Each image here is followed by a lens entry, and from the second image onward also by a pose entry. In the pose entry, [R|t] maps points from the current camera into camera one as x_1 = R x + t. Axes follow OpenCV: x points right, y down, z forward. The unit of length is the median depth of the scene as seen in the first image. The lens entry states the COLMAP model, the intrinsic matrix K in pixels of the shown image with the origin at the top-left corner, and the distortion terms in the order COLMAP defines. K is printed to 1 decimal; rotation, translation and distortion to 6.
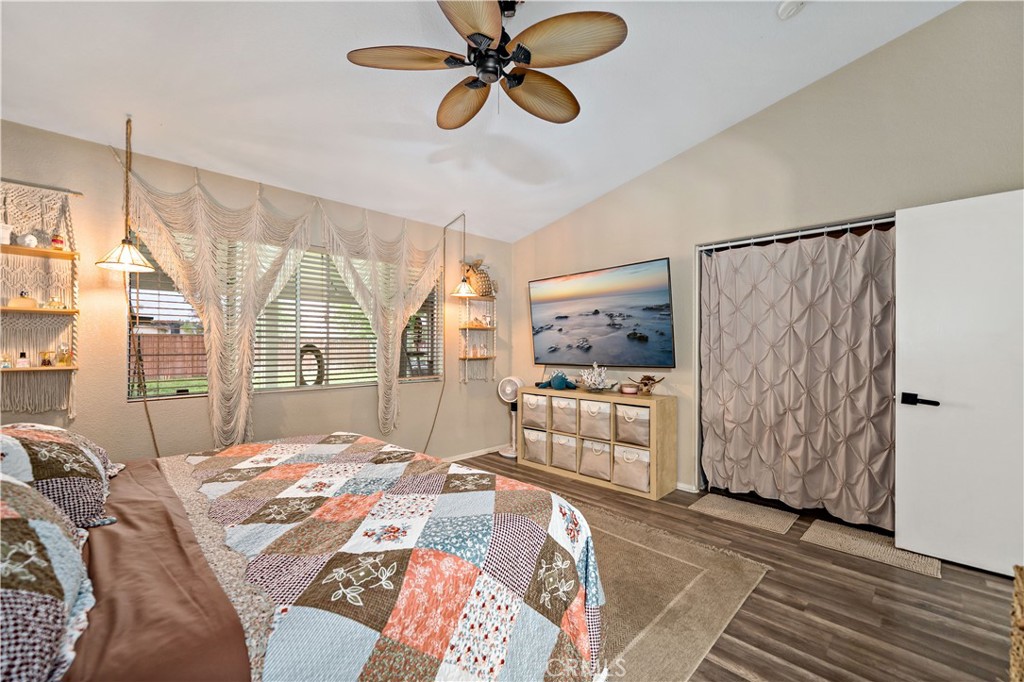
lens RADIAL K [[407.1, 0, 512.0], [0, 407.1, 341.0], [0, 0, 1]] dist [-0.001682, -0.000225]
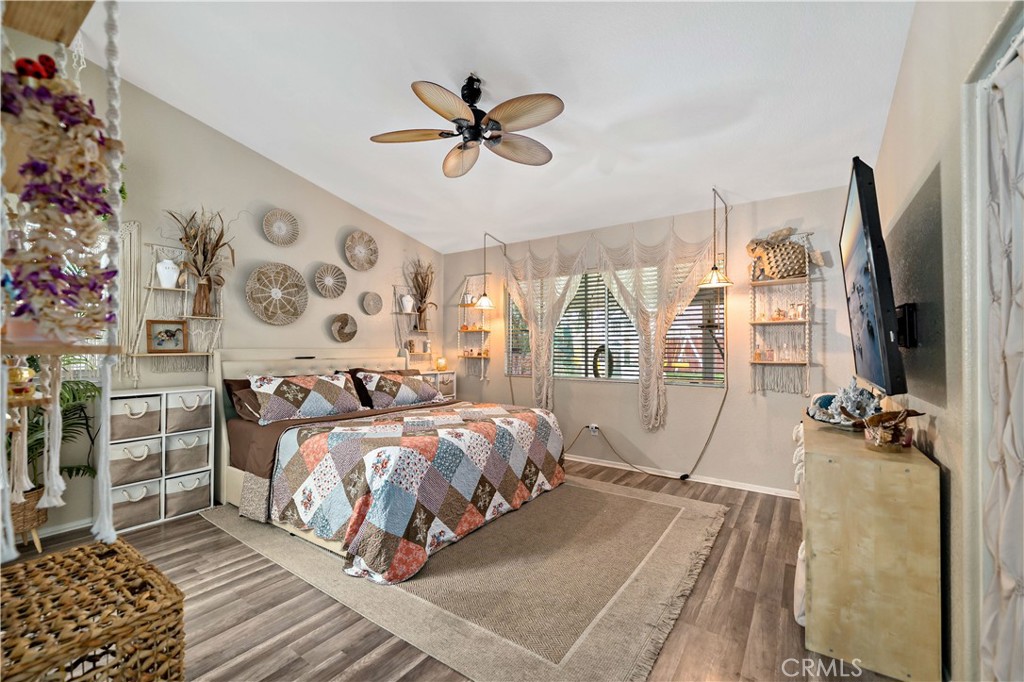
lens RADIAL K [[407.1, 0, 512.0], [0, 407.1, 341.0], [0, 0, 1]] dist [-0.001682, -0.000225]
pose [[0.195959, -0.010372, -0.980557, 0.751966], [0.012918, 0.999885, -0.007994, 0.002582], [0.980527, -0.011101, 0.196070, 0.515362]]
